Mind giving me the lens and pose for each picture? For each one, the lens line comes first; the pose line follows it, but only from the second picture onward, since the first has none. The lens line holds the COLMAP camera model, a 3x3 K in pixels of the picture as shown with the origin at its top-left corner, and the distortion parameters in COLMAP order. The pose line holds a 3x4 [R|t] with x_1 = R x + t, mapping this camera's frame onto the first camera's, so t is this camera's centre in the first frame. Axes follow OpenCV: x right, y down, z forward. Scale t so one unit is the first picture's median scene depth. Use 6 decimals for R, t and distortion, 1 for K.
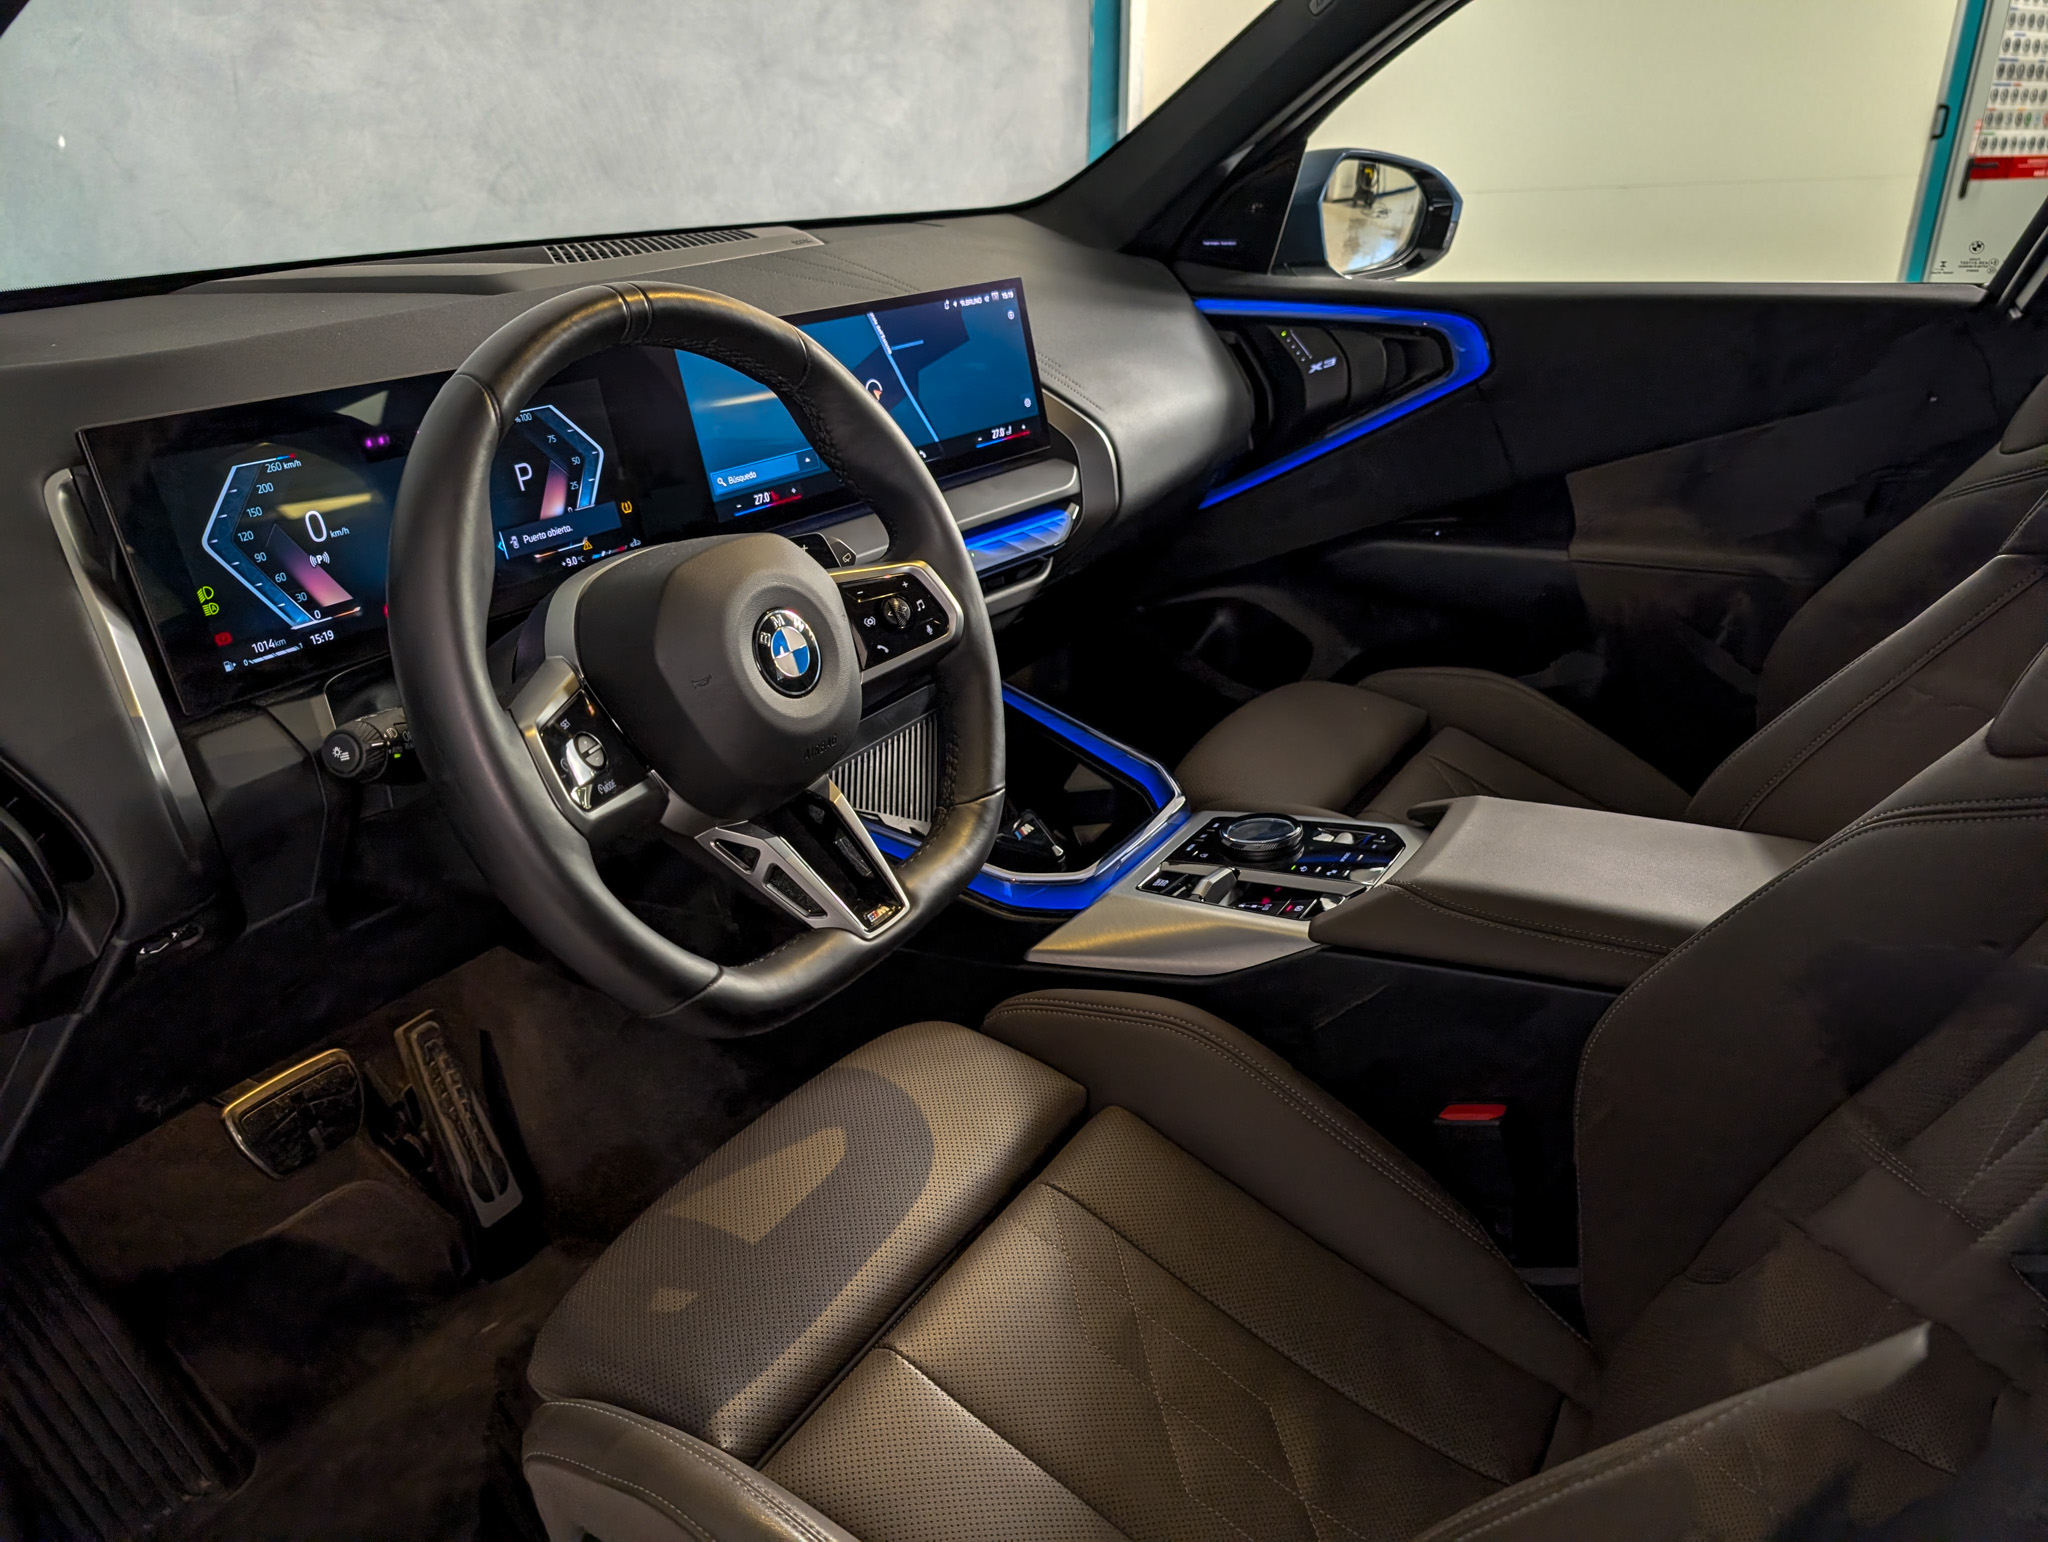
lens RADIAL K [[1455.4, 0, 1024.0], [0, 1455.4, 771.0], [0, 0, 1]] dist [-0.006774, -0.001446]
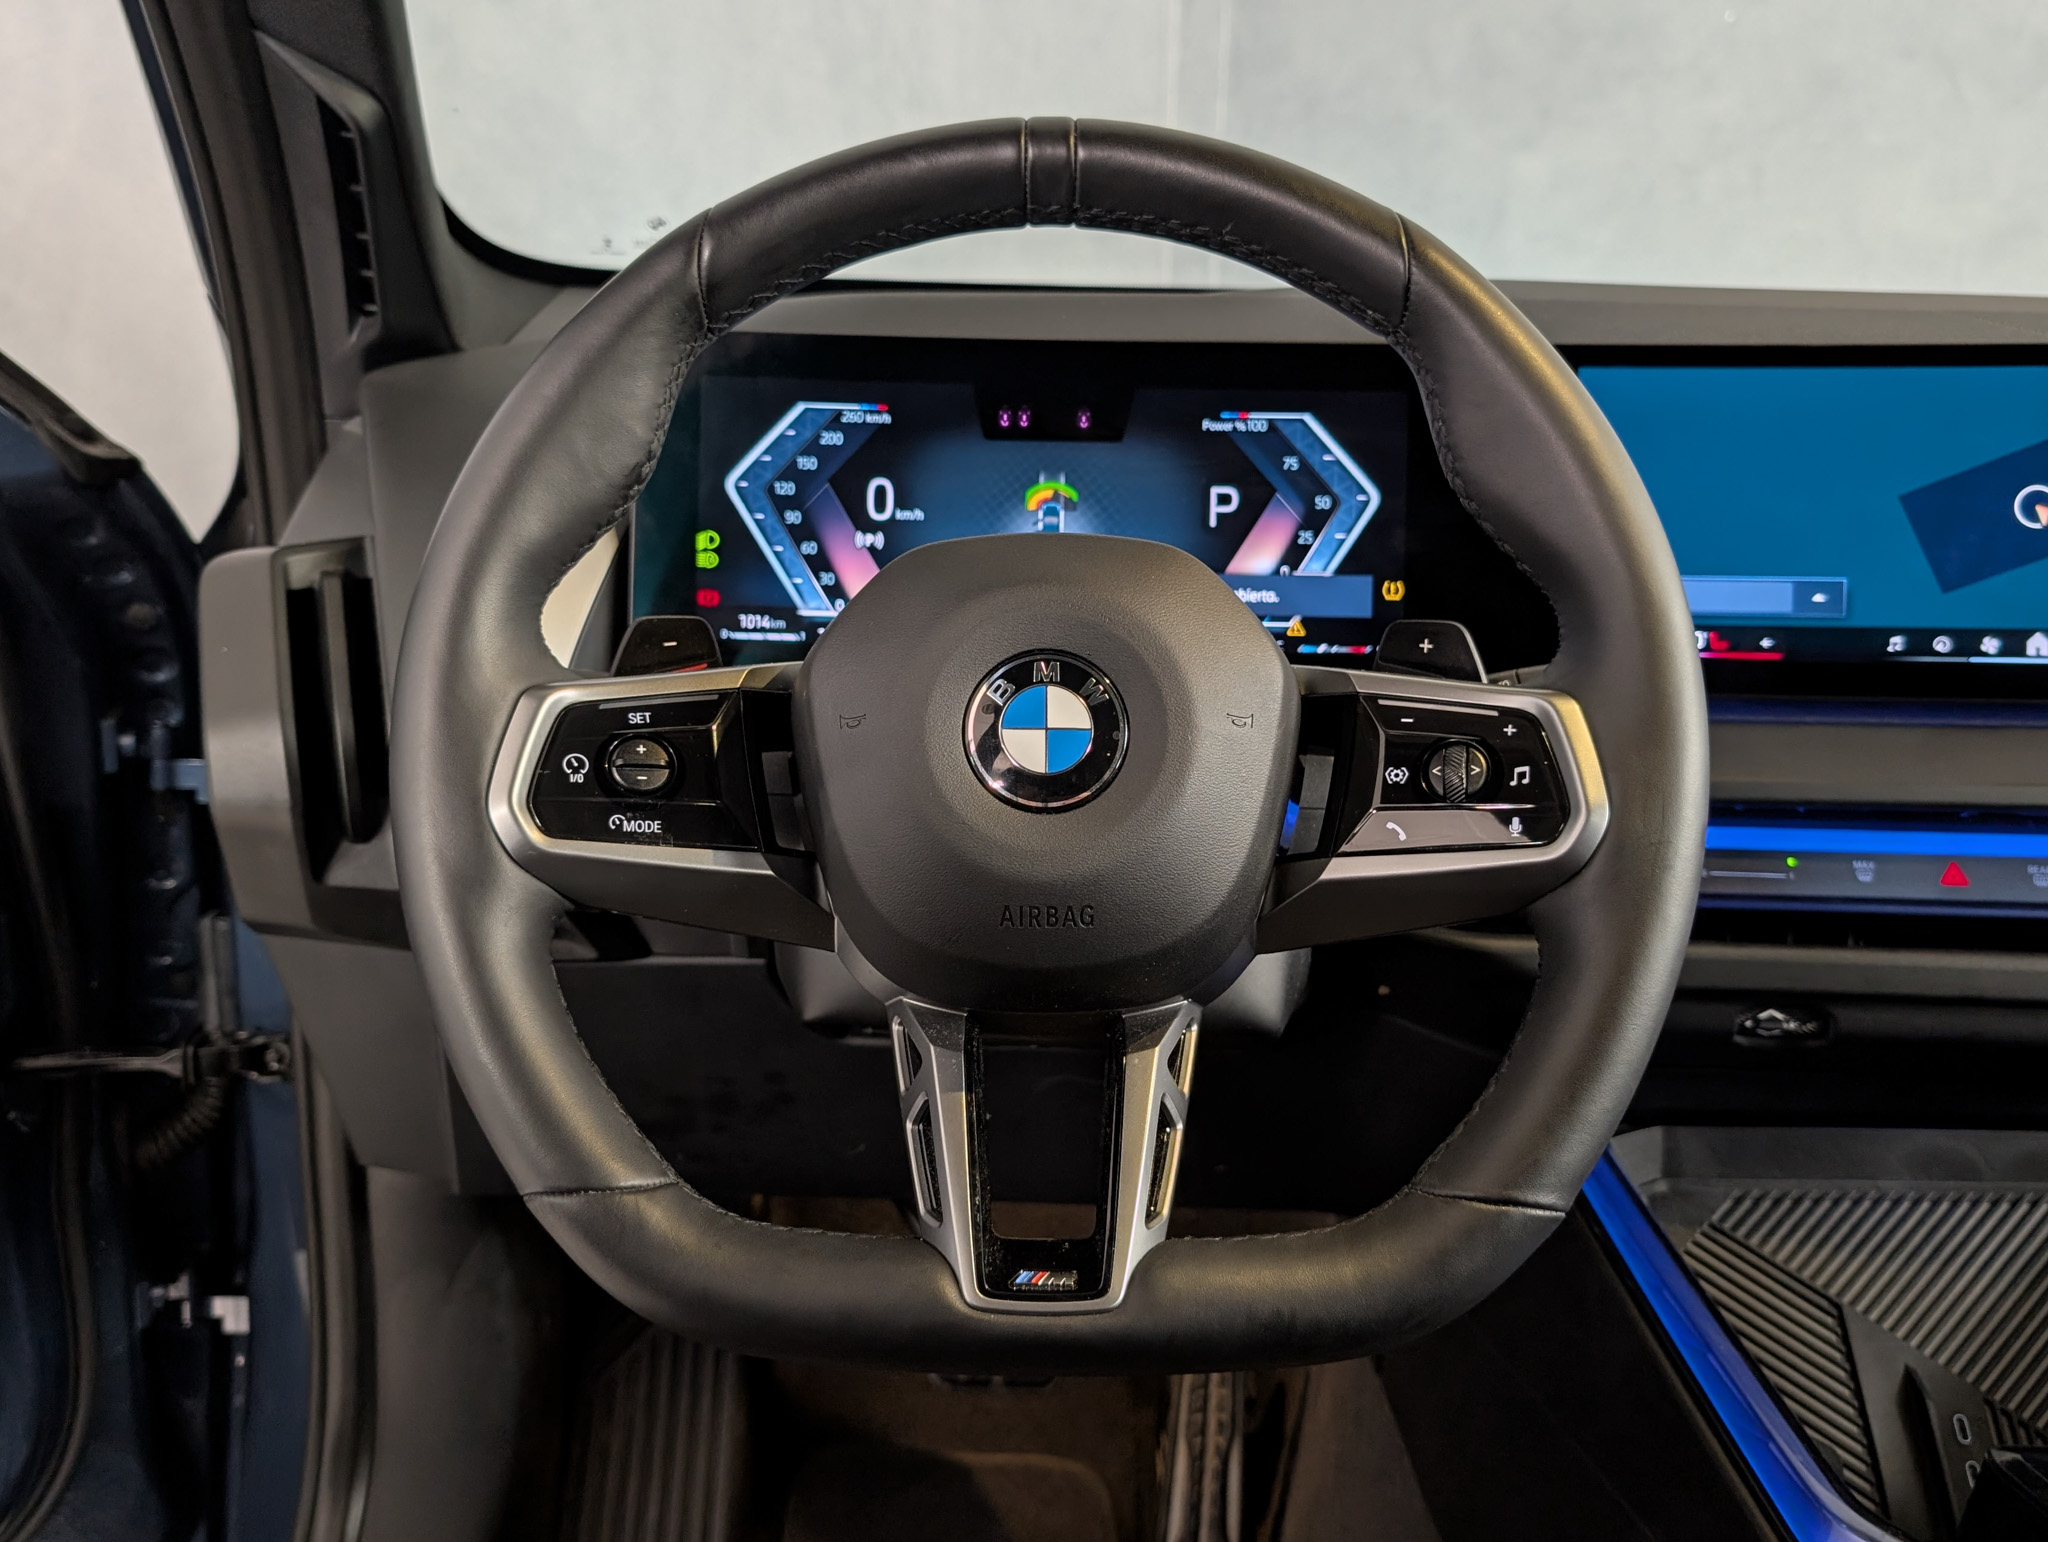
lens RADIAL K [[1740.6, 0, 1073.6], [0, 1740.6, 765.5], [0, 0, 1]] dist [0.121960, -0.341485]
pose [[0.514928, 0.187353, -0.836510, 0.318066], [-0.365681, 0.930591, -0.016676, -0.050442], [0.775324, 0.314482, 0.547698, 0.528613]]
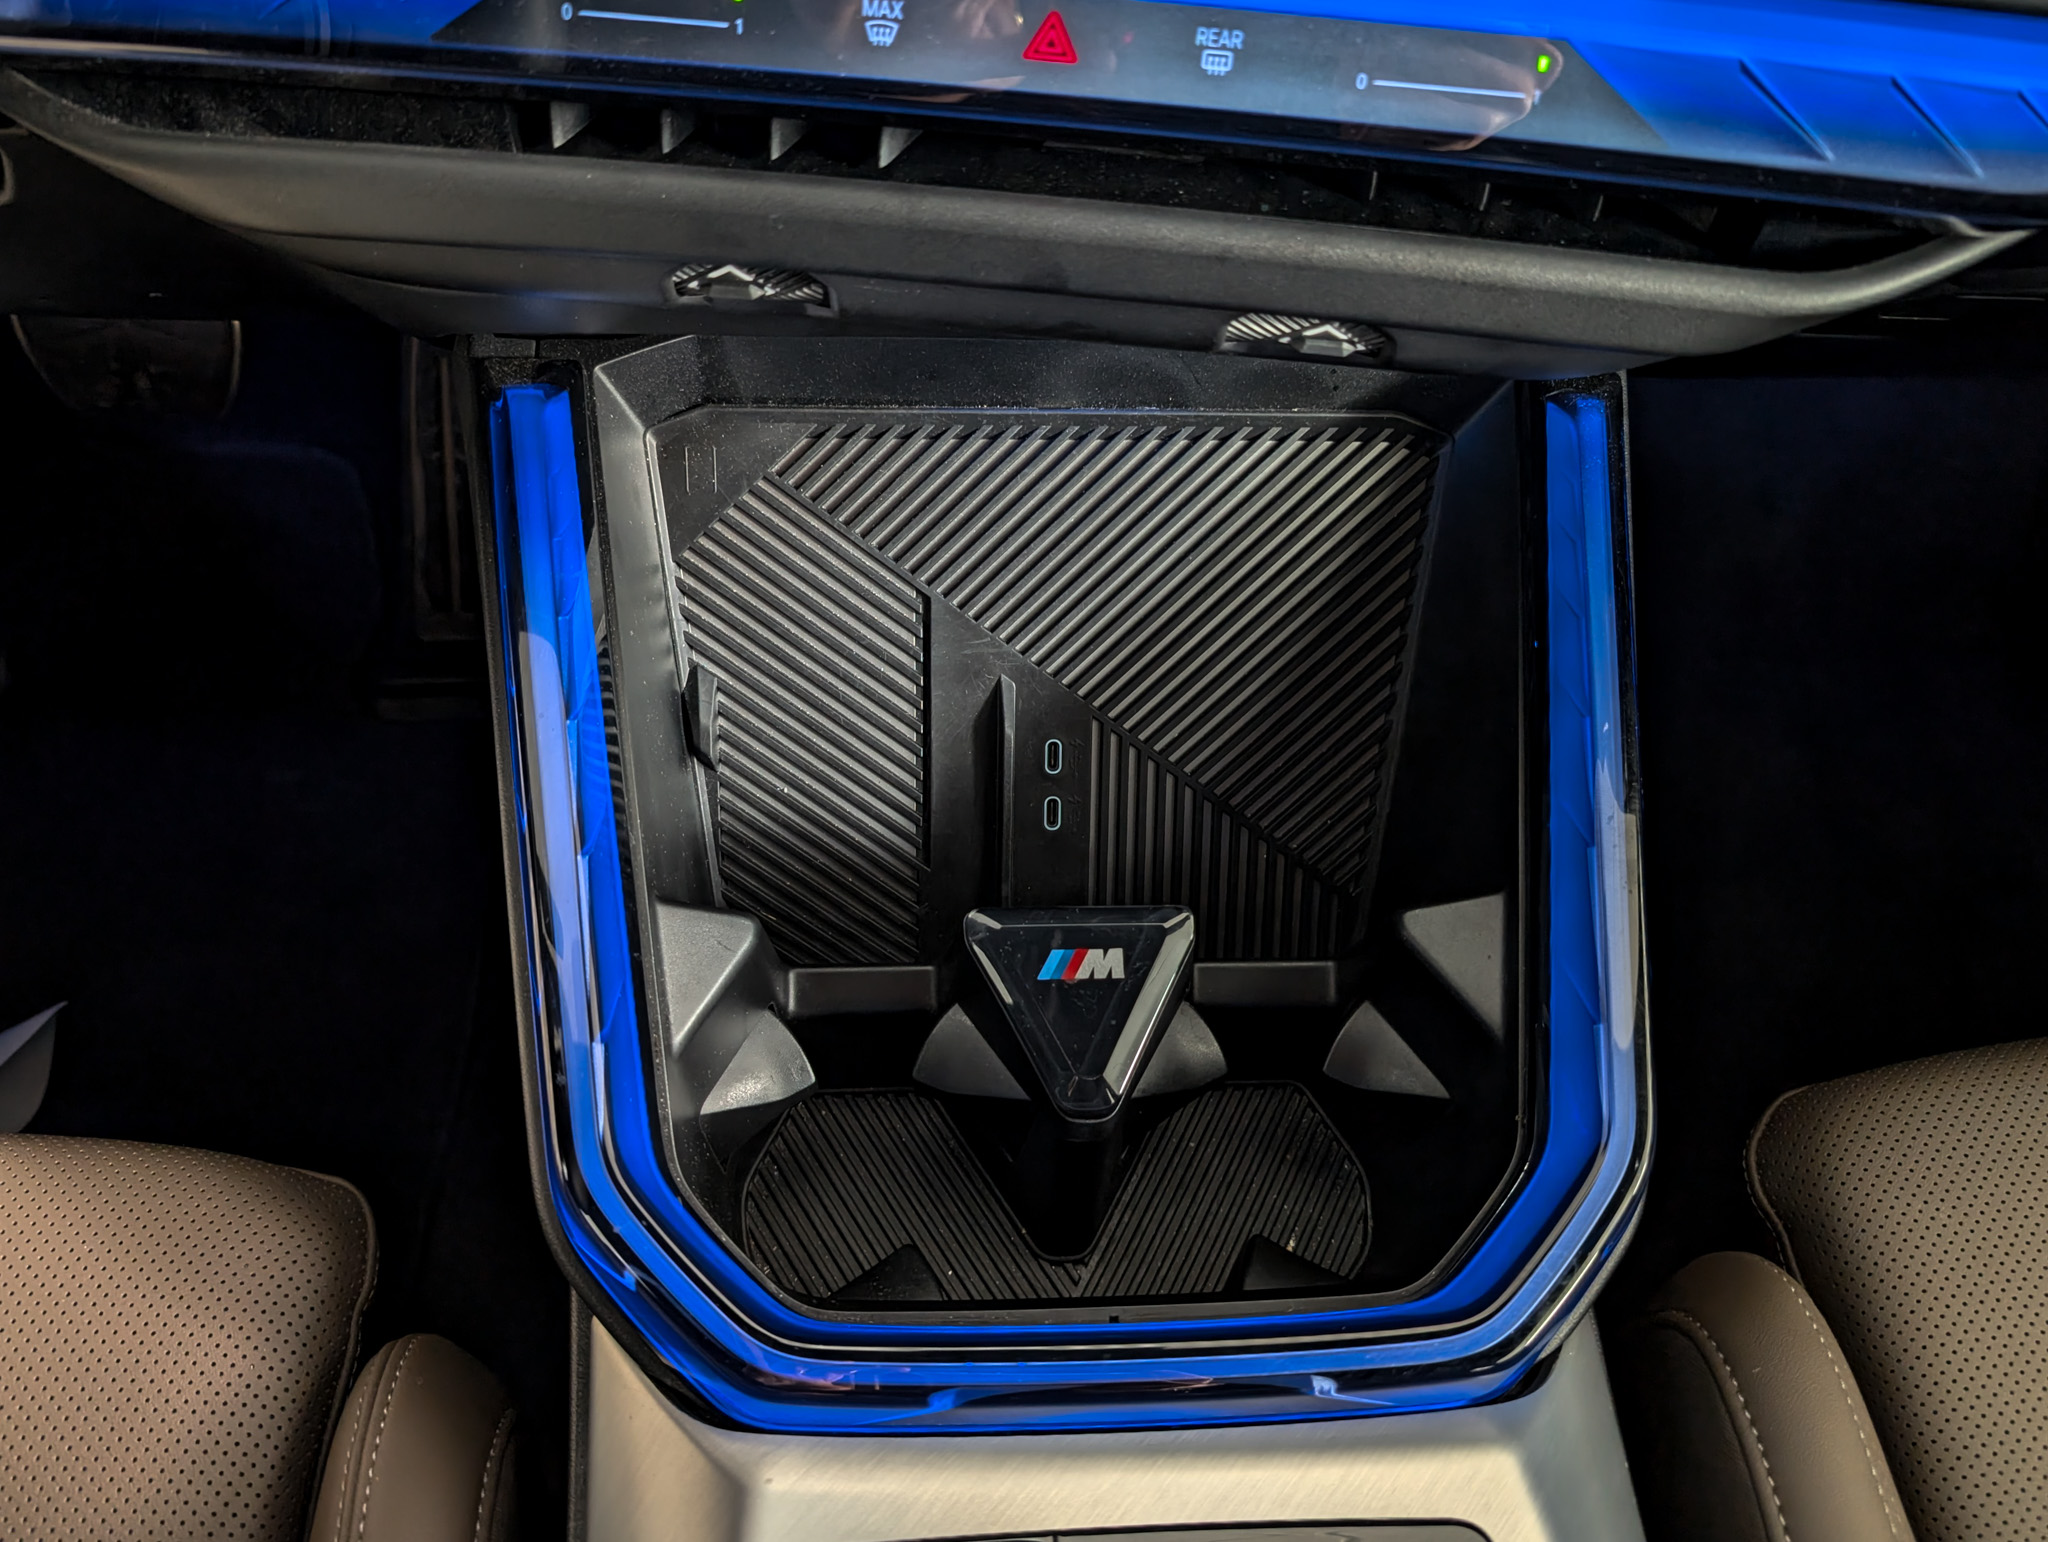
lens RADIAL K [[1568.8, 0, 1024.0], [0, 1568.8, 771.0], [0, 0, 1]] dist [-0.035916, 0.000538]
pose [[0.551197, 0.739082, -0.387221, 0.121136], [-0.411380, 0.644481, 0.644524, -0.268655], [0.725913, -0.195964, 0.659279, 1.008201]]
